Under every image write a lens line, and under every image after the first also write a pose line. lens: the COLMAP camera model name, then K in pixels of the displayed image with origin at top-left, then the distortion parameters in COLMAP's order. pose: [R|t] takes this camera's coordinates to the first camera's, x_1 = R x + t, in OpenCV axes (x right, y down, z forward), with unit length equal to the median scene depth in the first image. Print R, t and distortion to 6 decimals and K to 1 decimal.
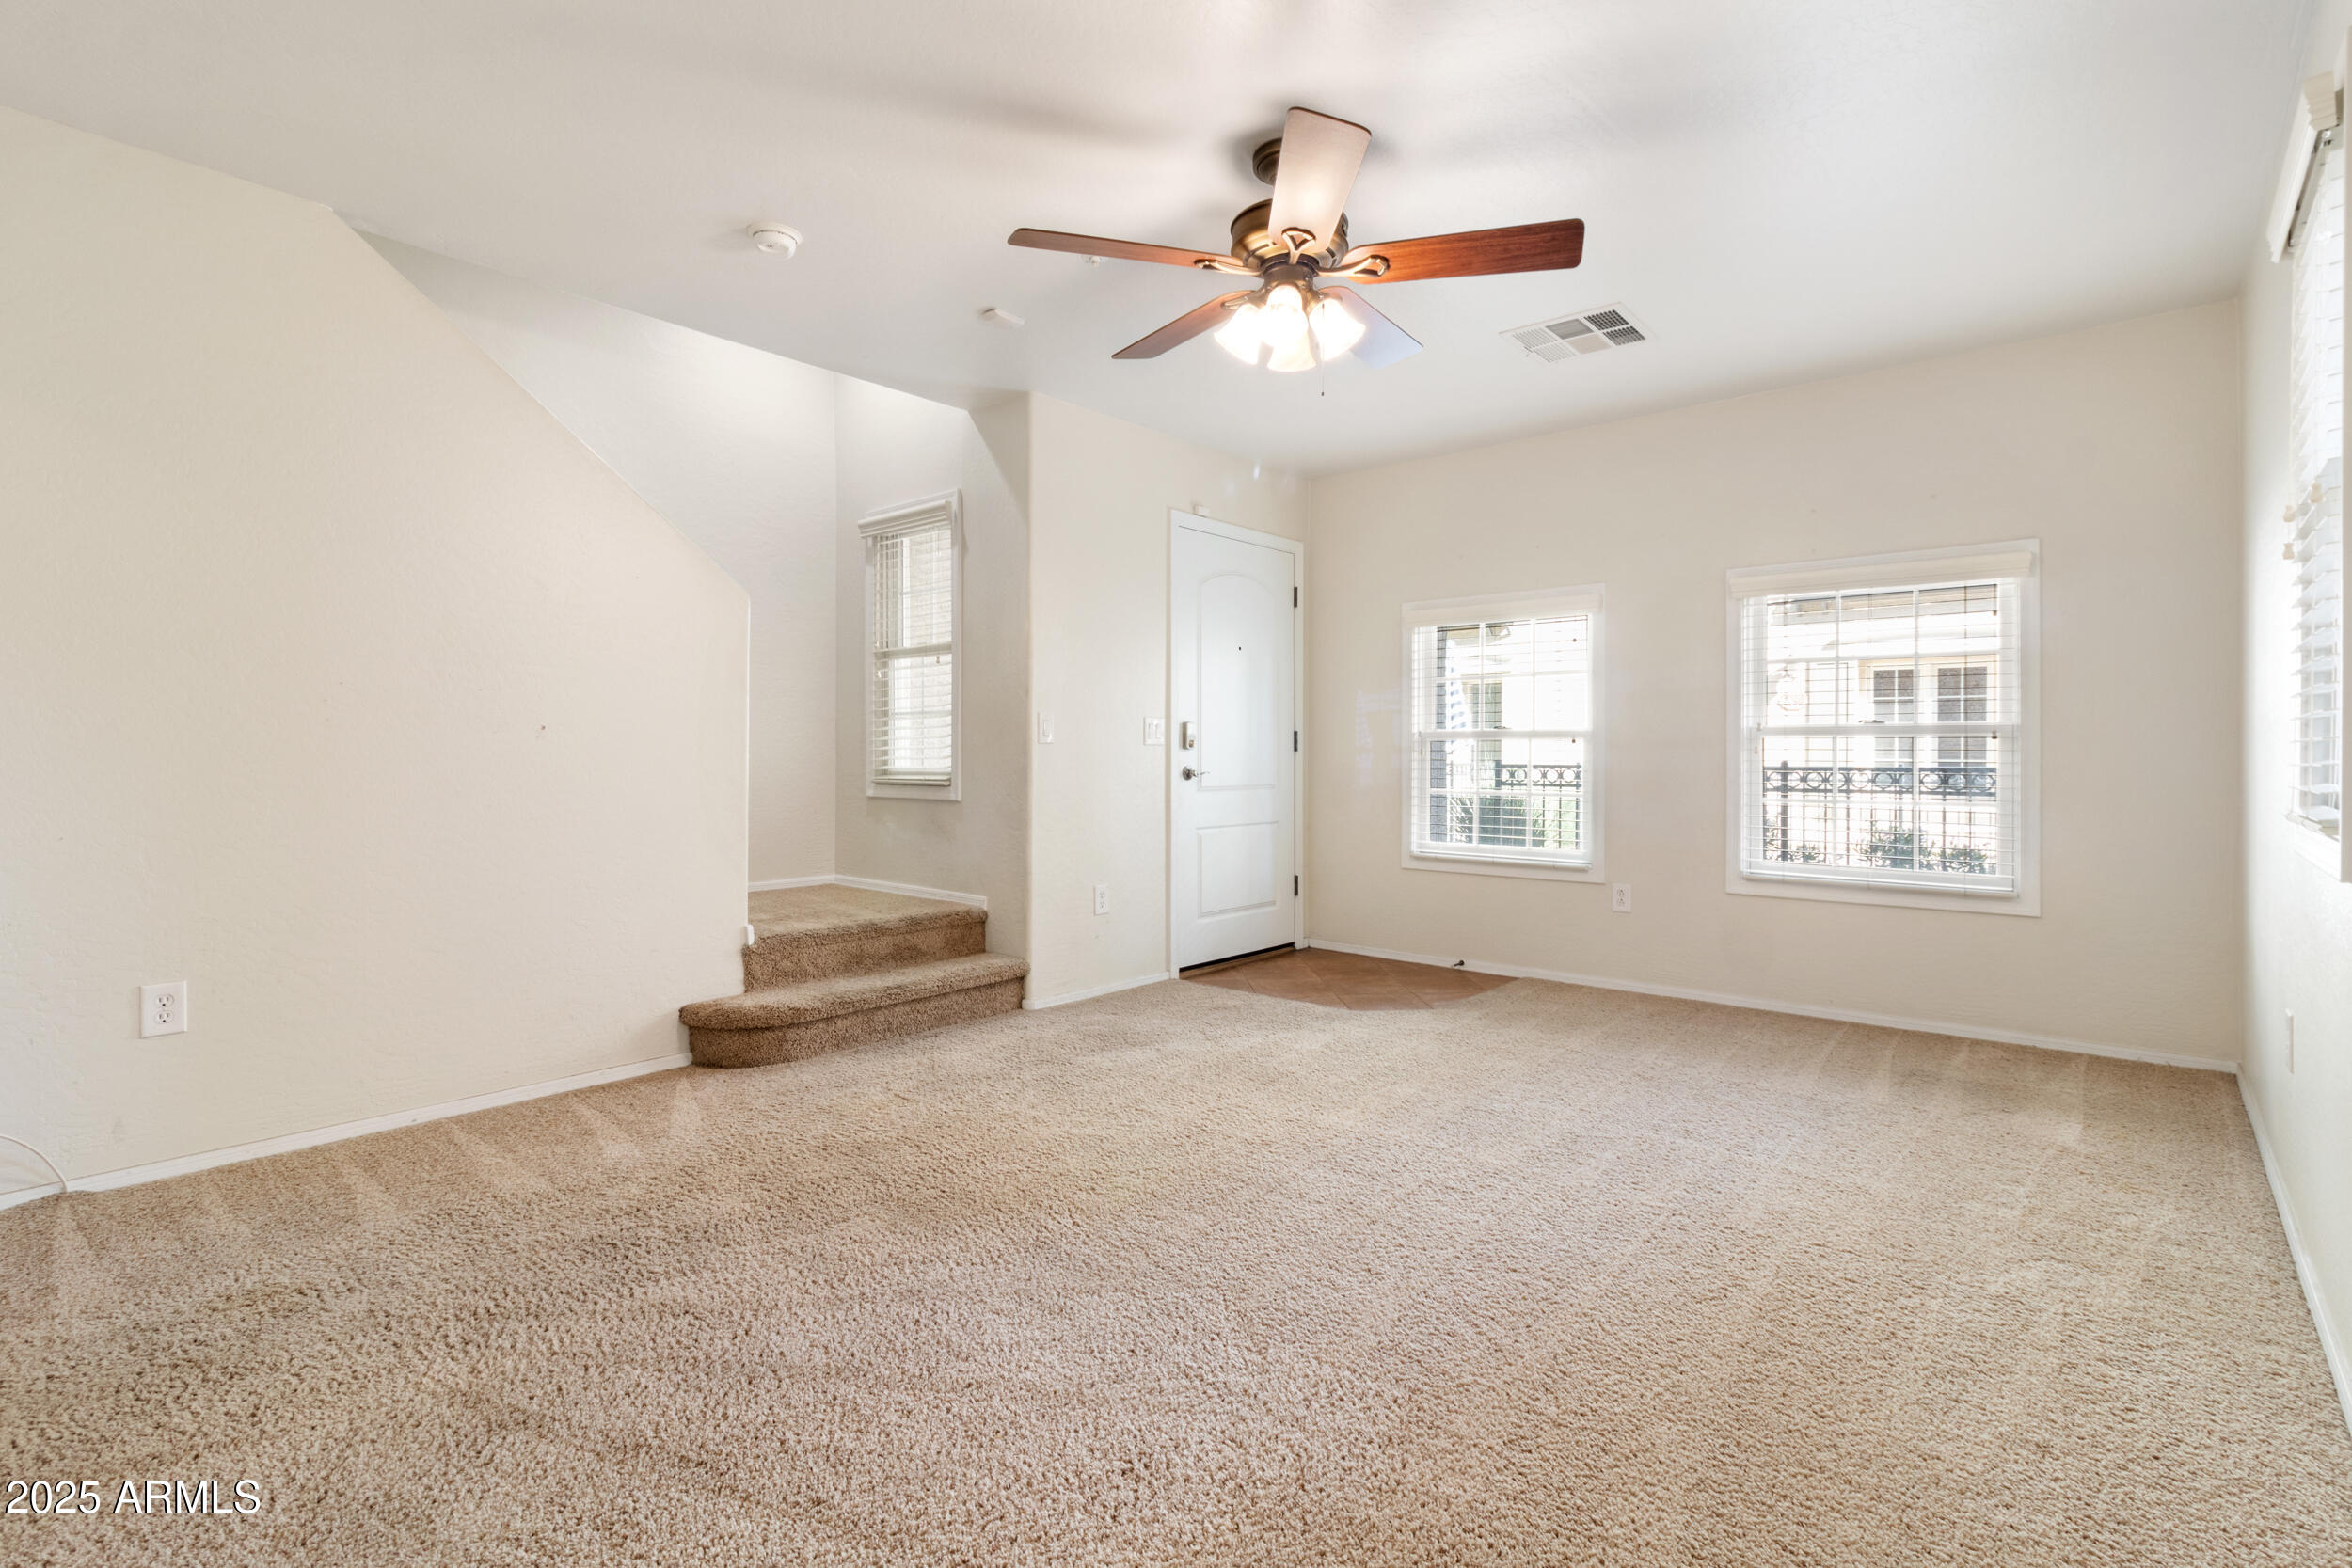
lens RADIAL K [[1085.7, 0, 1181.4], [0, 1085.7, 752.0], [0, 0, 1]] dist [0.021076, 0.000041]
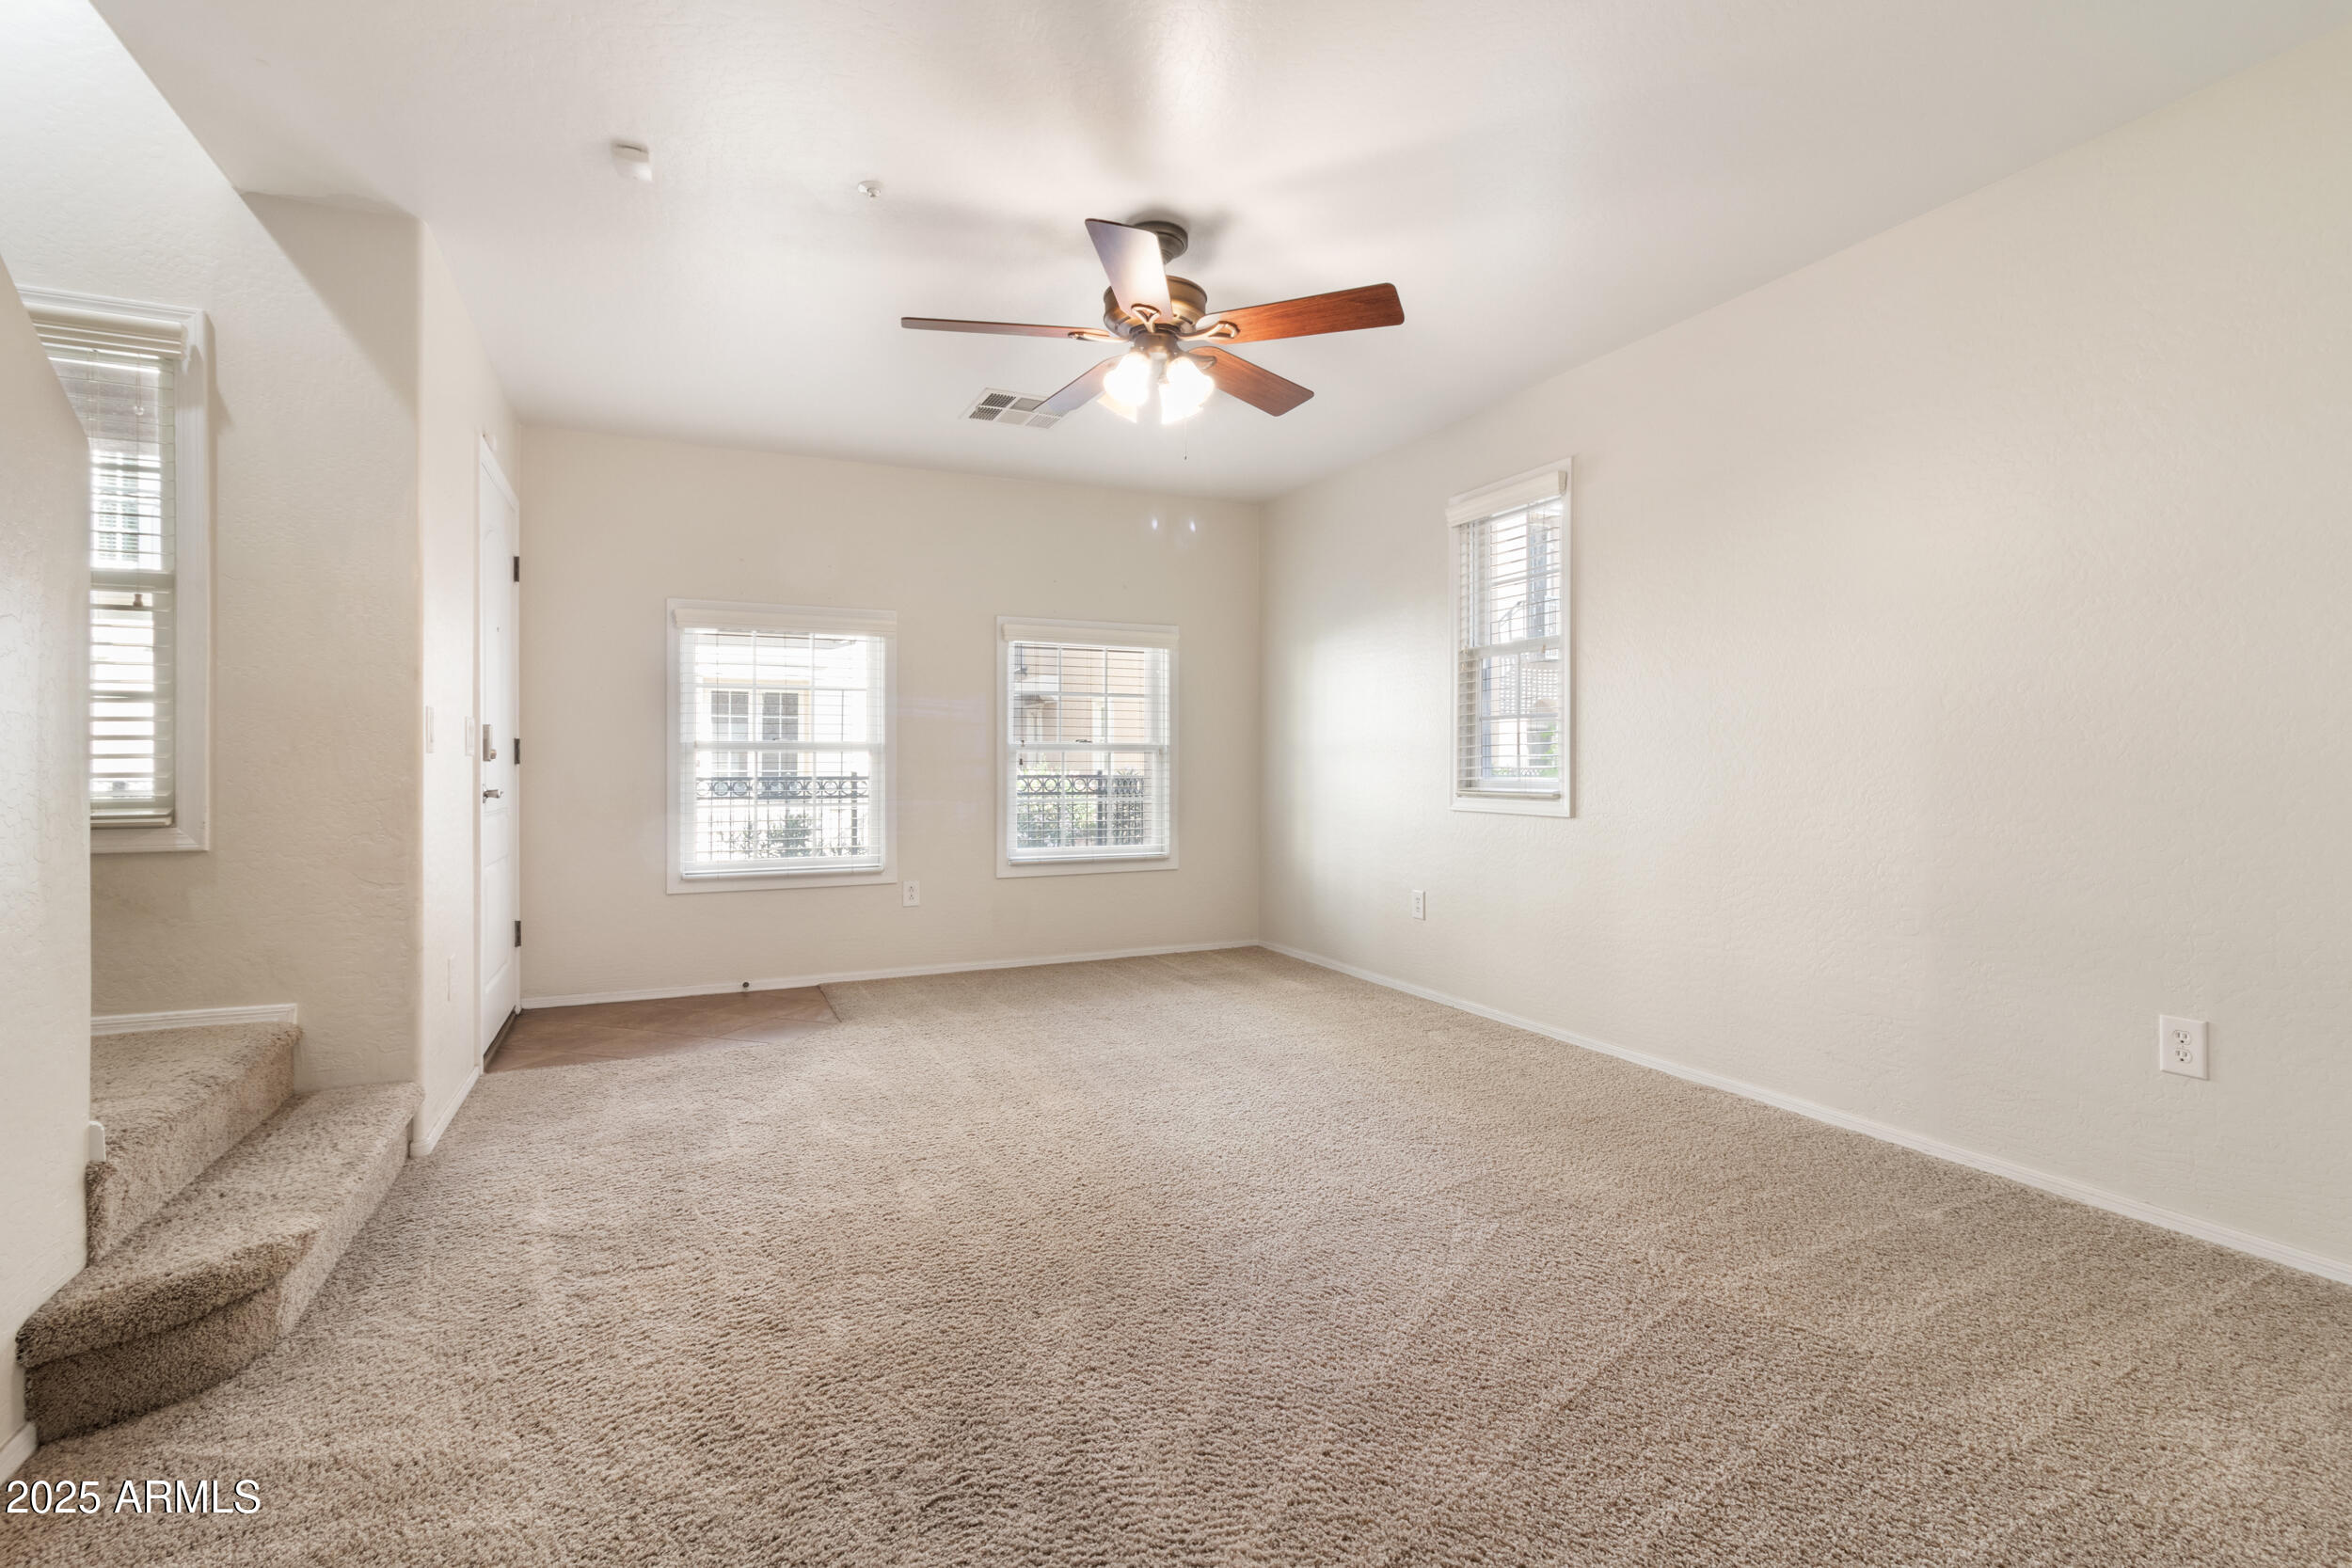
lens RADIAL K [[1081.7, 0, 1188.6], [0, 1081.7, 768.4], [0, 0, 1]] dist [0.001233, -0.000004]
pose [[0.406732, -0.005377, 0.913532, -0.469347], [0.000794, 0.999984, 0.005532, -0.002053], [-0.913547, -0.001525, 0.406730, 0.260809]]
